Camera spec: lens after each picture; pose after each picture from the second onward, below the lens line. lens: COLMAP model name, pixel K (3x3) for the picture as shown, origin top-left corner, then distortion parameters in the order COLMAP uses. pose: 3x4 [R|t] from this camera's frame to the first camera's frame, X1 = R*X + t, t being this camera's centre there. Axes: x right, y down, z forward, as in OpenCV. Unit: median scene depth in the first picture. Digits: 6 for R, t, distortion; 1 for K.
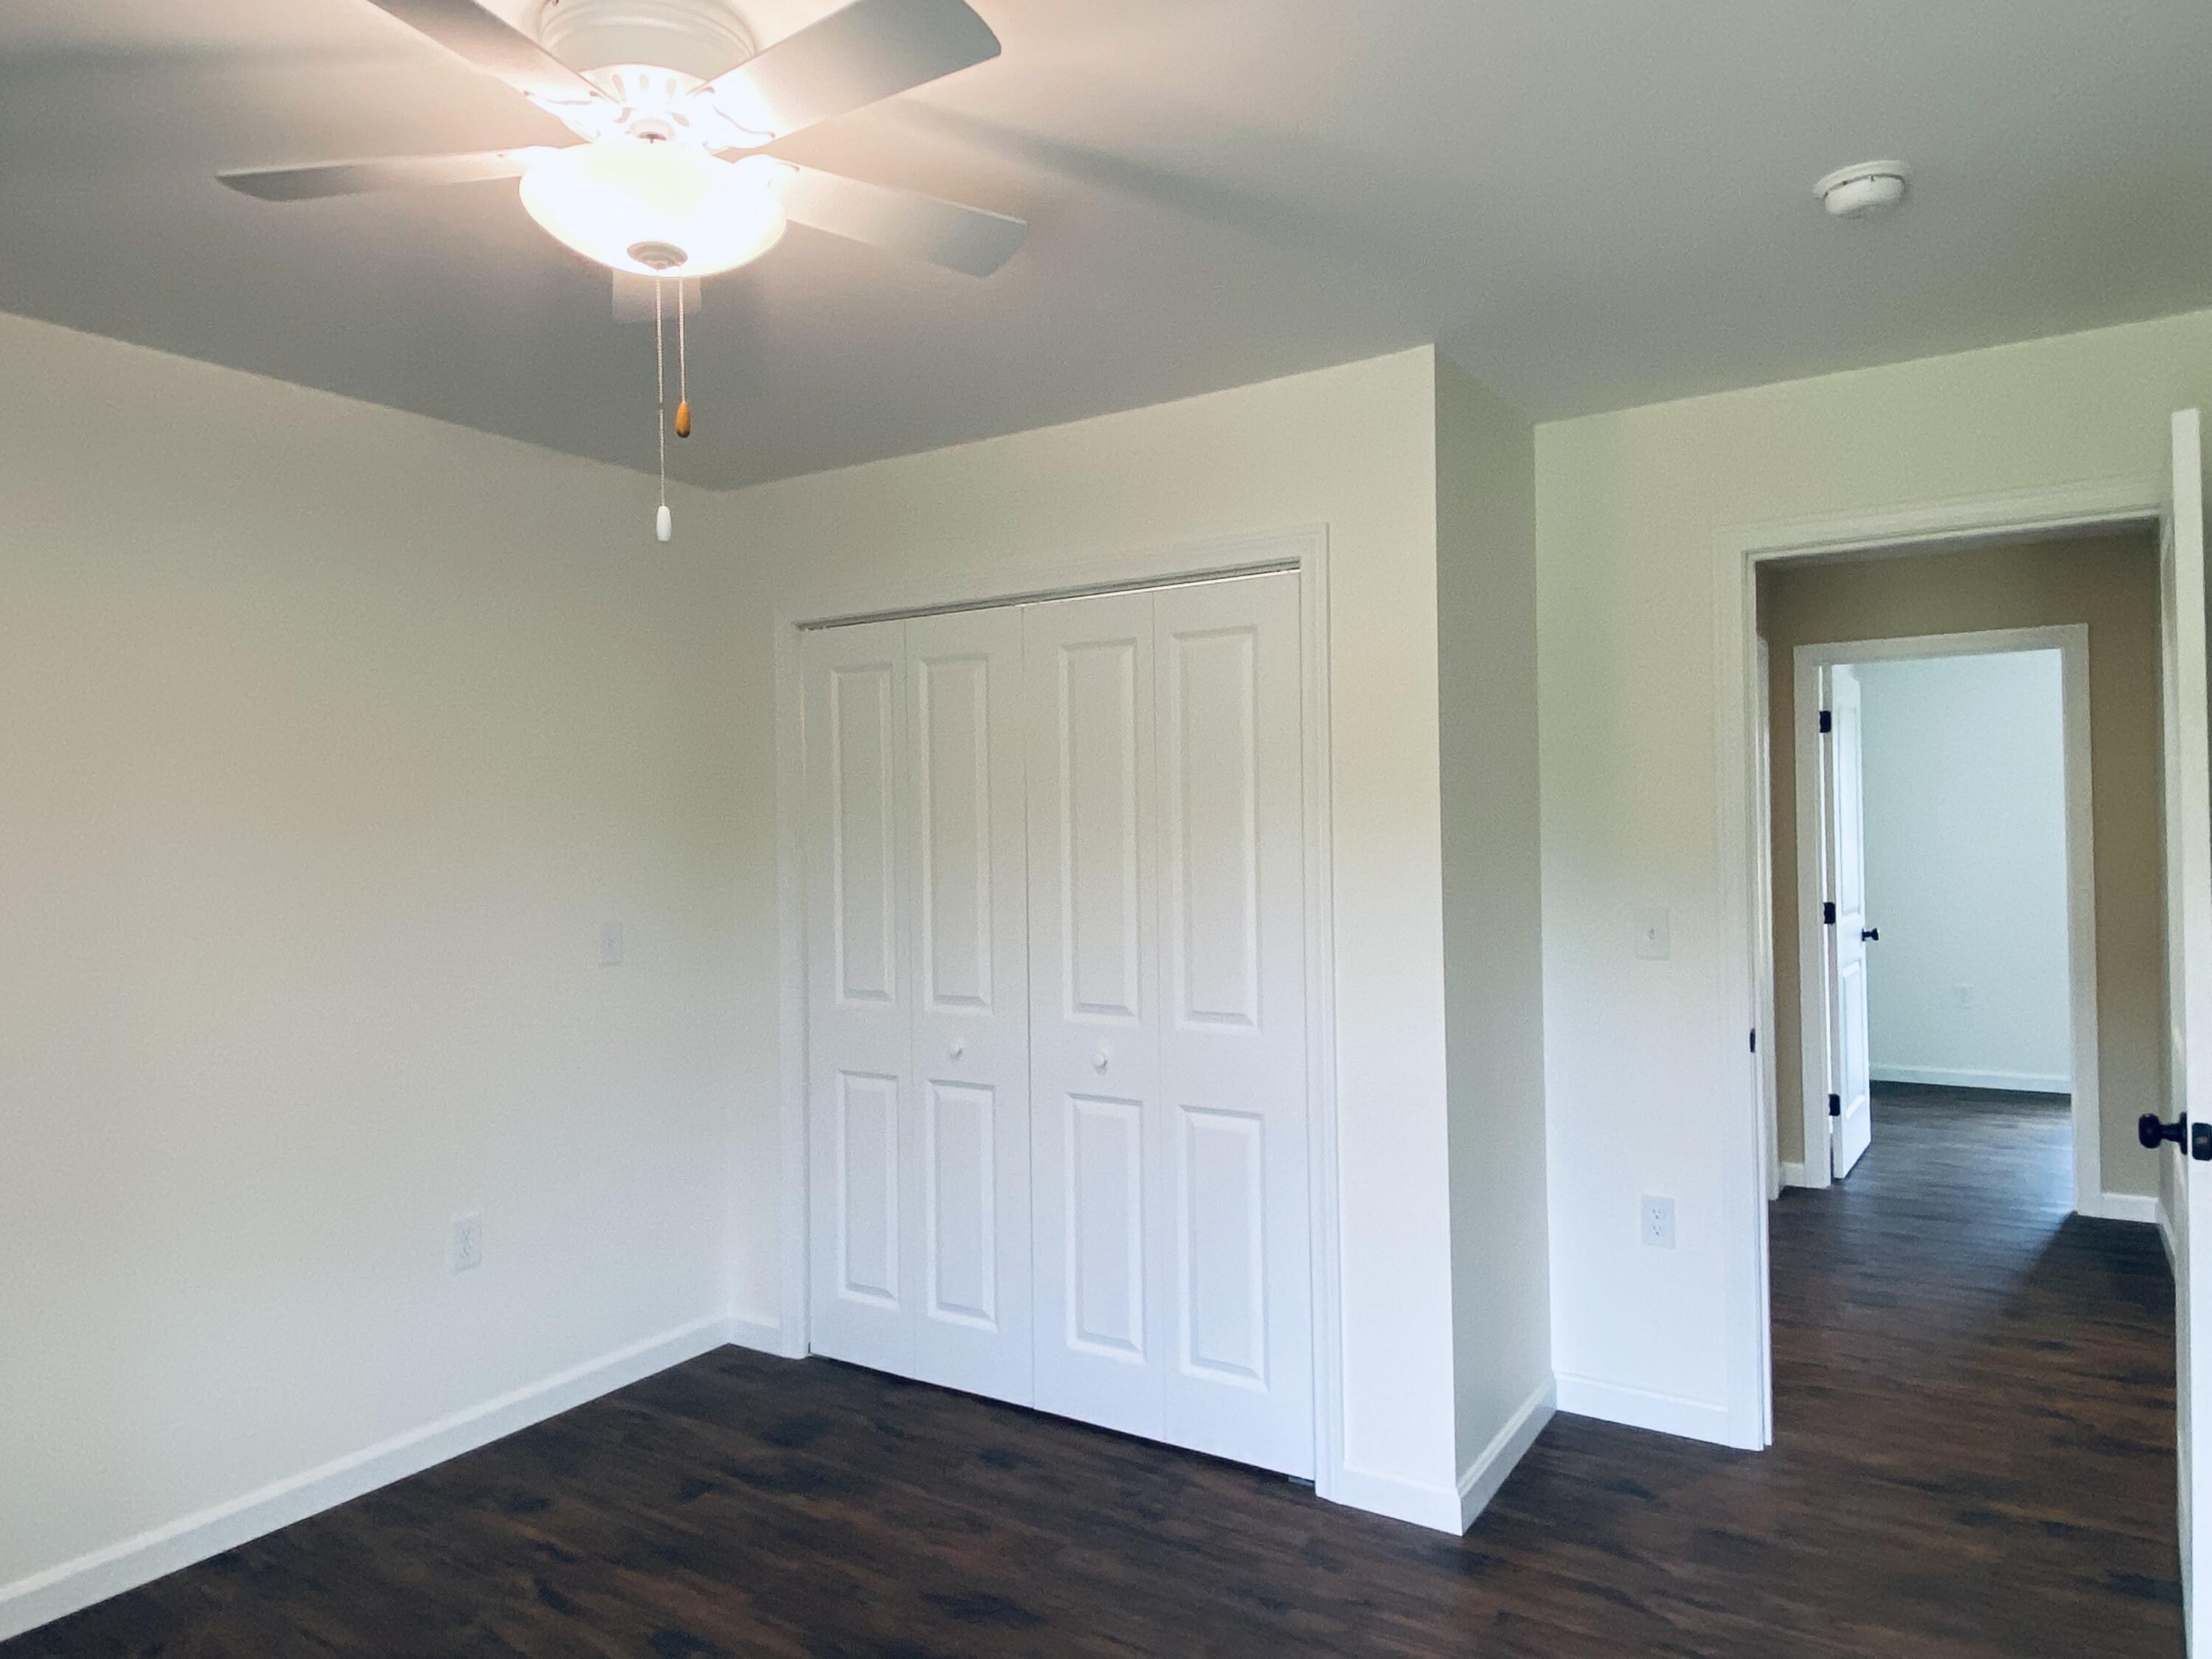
lens RADIAL K [[1415.8, 0, 1104.7], [0, 1415.8, 810.9], [0, 0, 1]] dist [0.045533, -0.031189]
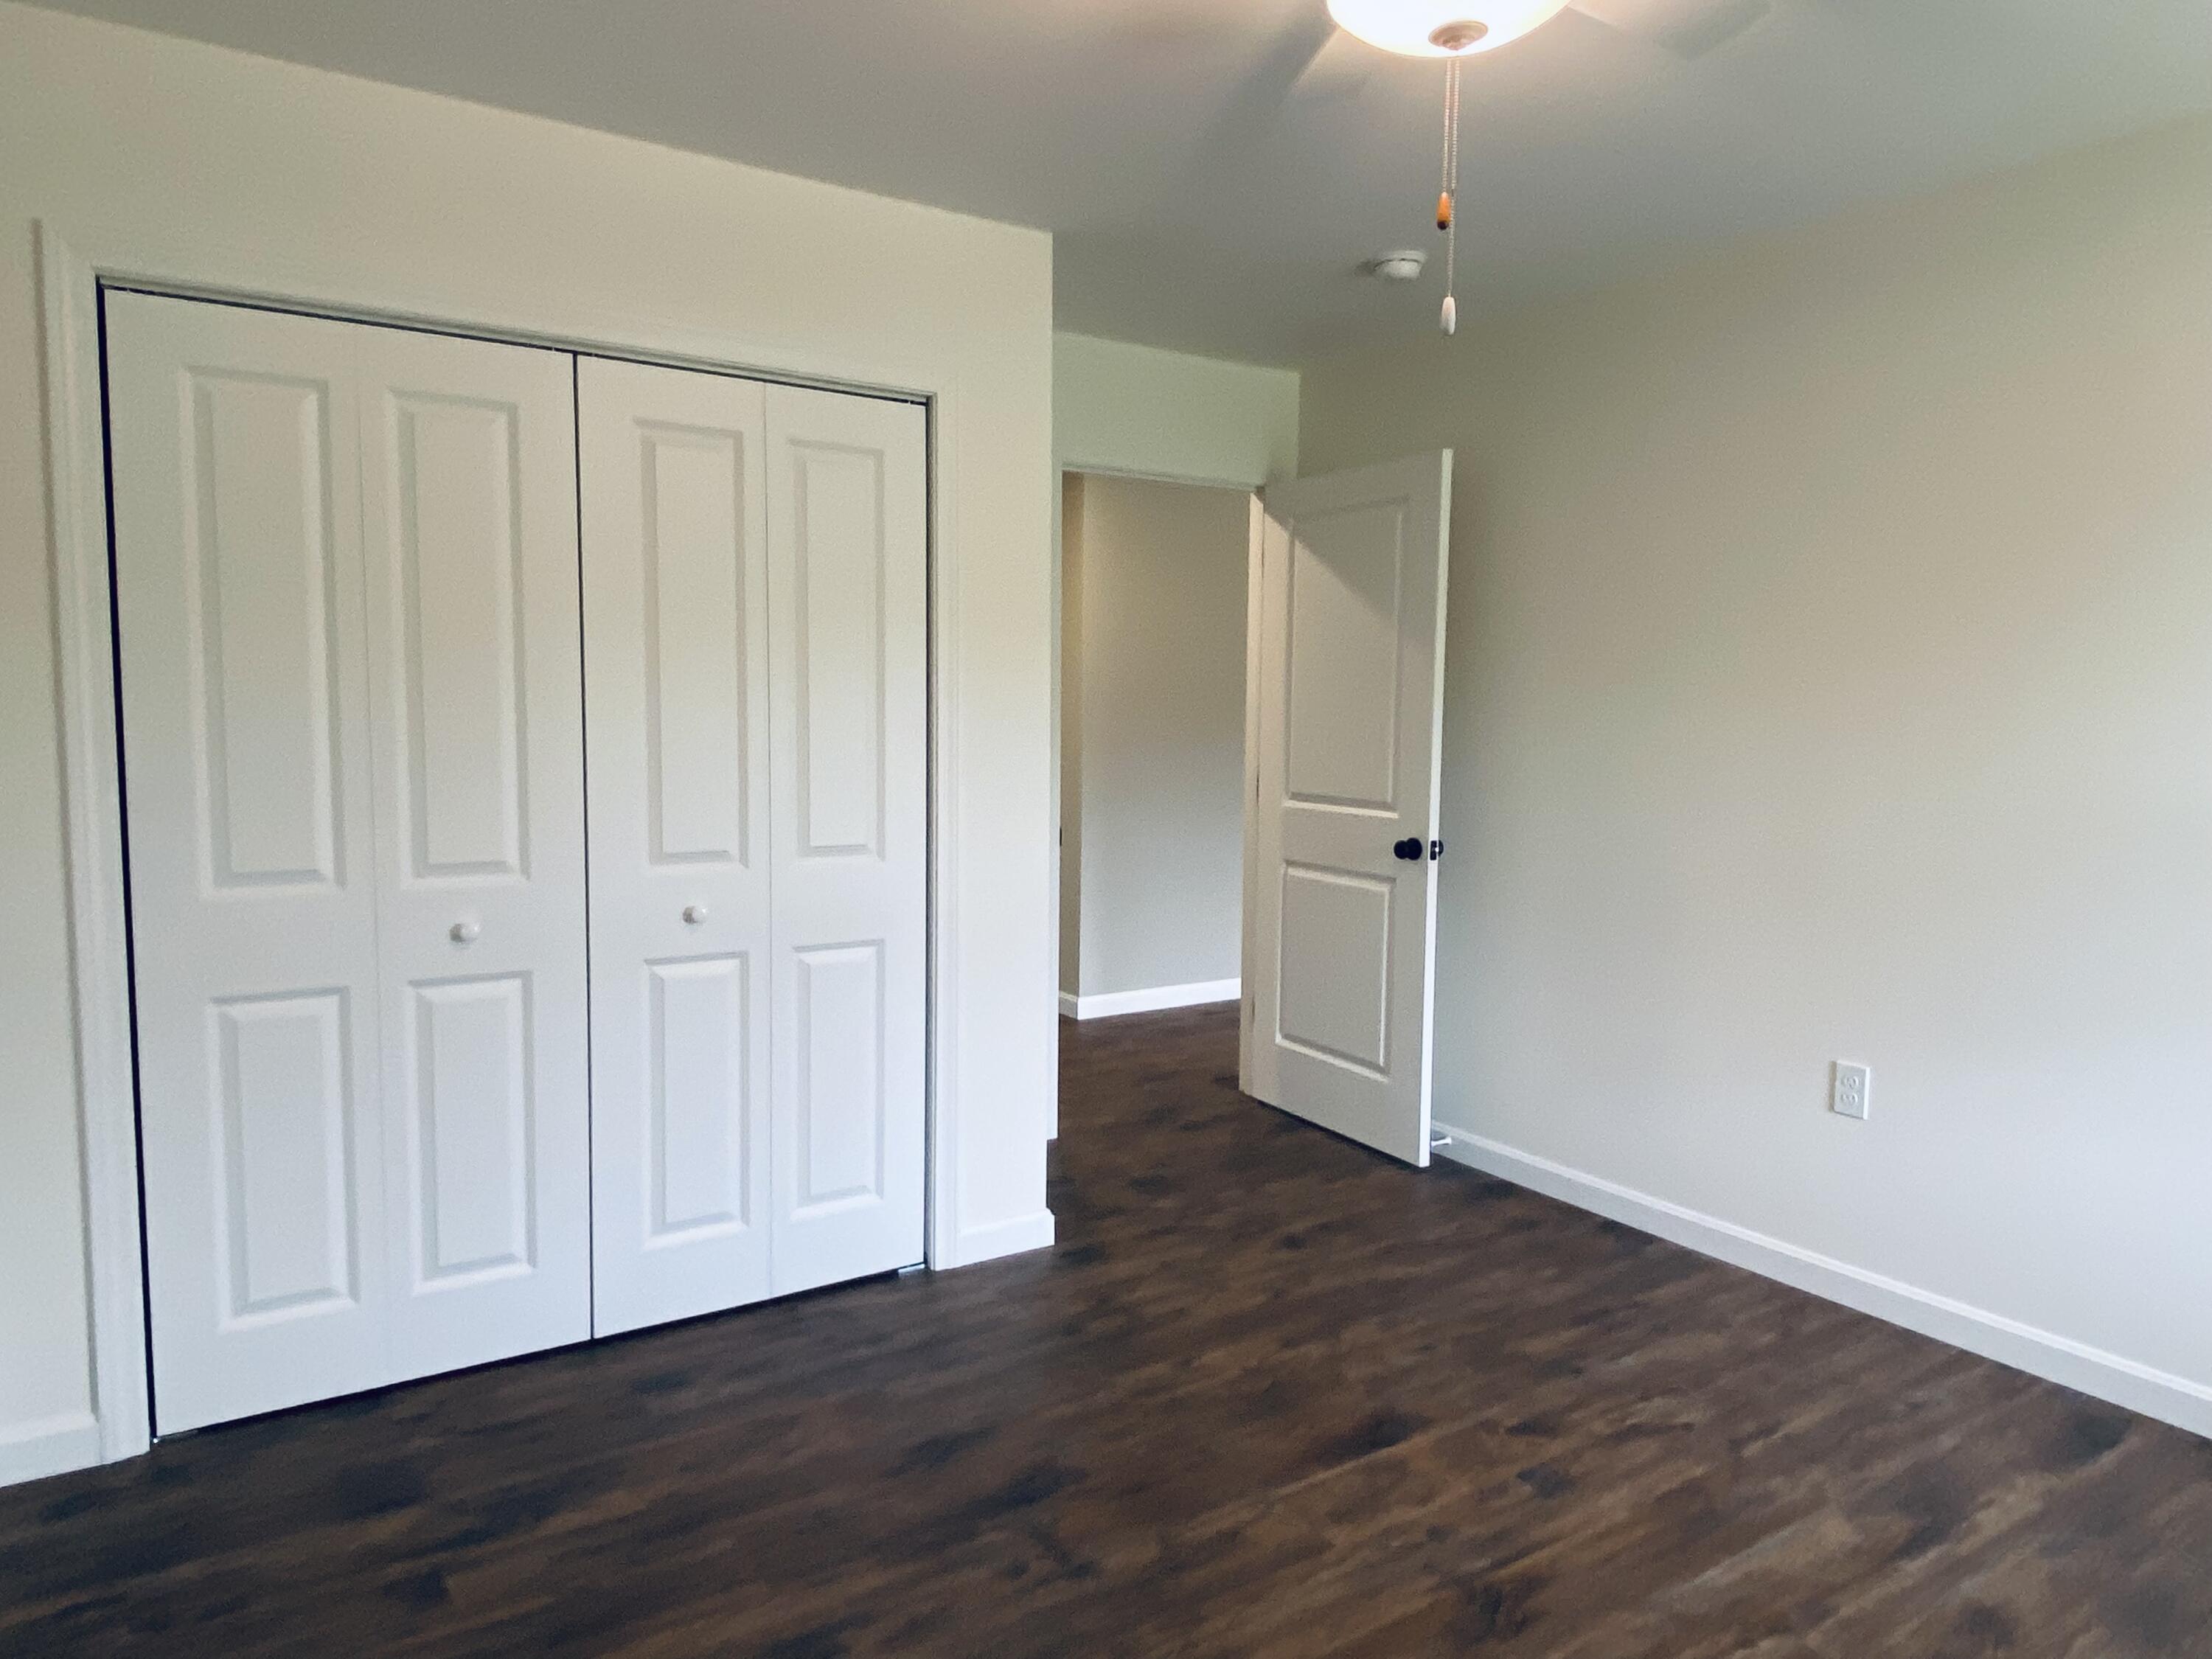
lens RADIAL K [[1408.2, 0, 1106.0], [0, 1408.2, 829.5], [0, 0, 1]] dist [0.087566, -0.079832]
pose [[0.408525, -0.058966, 0.910840, -0.743865], [-0.039911, 0.995803, 0.082367, 0.042028], [-0.911874, -0.070002, 0.404457, 0.440697]]
